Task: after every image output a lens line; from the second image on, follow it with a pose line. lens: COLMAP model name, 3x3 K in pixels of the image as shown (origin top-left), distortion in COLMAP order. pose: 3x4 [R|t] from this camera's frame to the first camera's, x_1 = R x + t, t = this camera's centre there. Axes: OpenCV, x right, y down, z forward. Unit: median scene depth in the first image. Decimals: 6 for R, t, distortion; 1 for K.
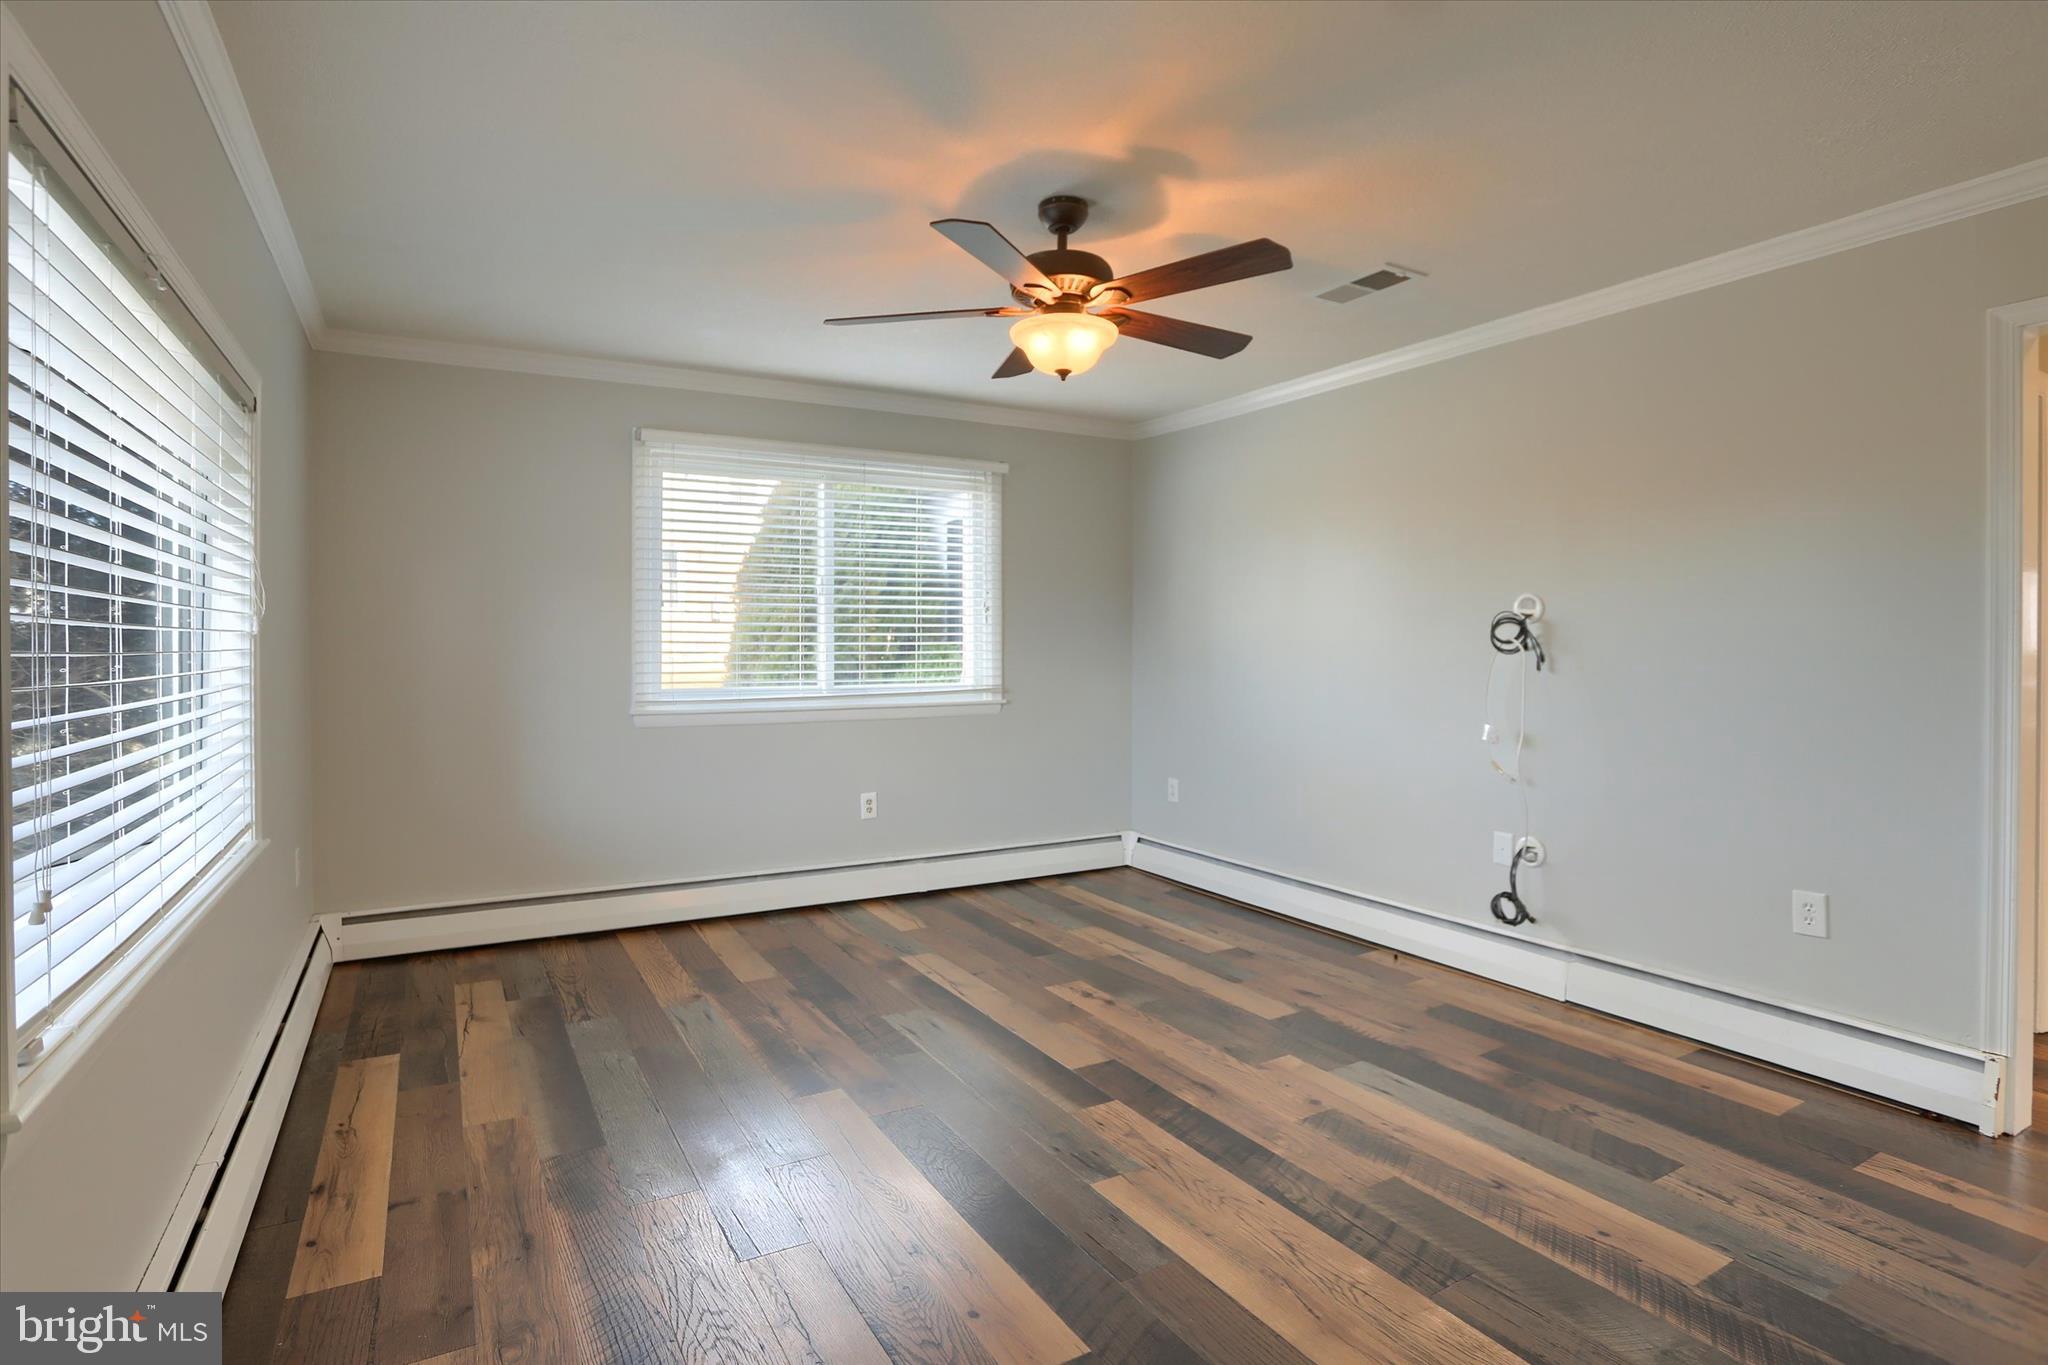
lens RADIAL K [[1029.5, 0, 1021.5], [0, 1029.5, 628.8], [0, 0, 1]] dist [-0.085534, 0.039232]
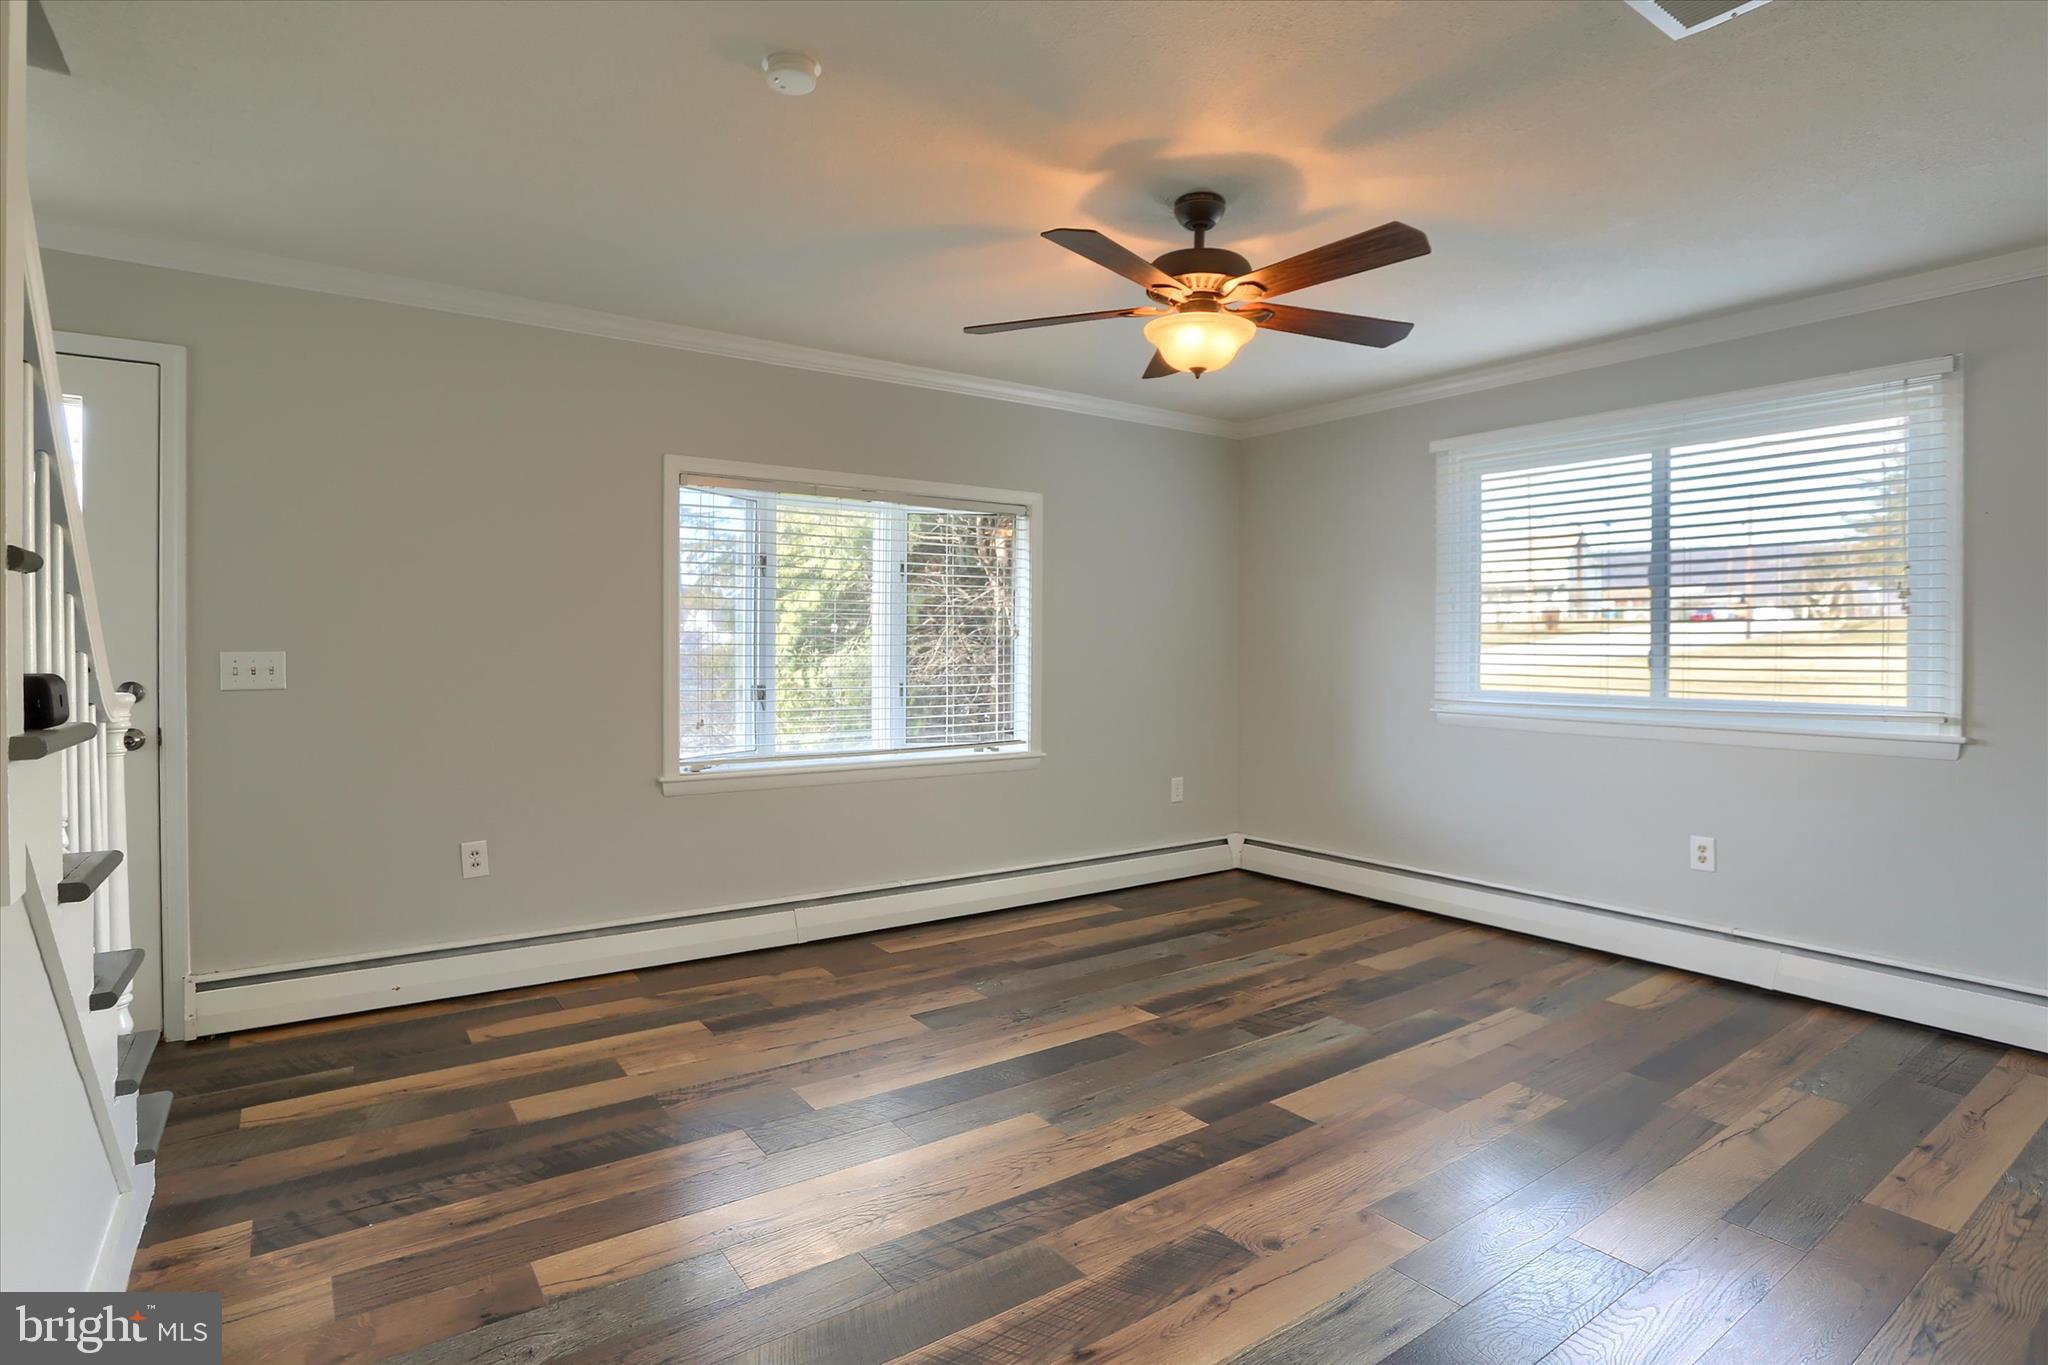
lens RADIAL K [[1023.5, 0, 968.2], [0, 1023.5, 648.4], [0, 0, 1]] dist [-0.079866, 0.028011]
pose [[0.064884, 0.005510, -0.997878, 0.834777], [0.012873, 0.999897, 0.006358, 0.006676], [0.997810, -0.013258, 0.064807, 0.588580]]
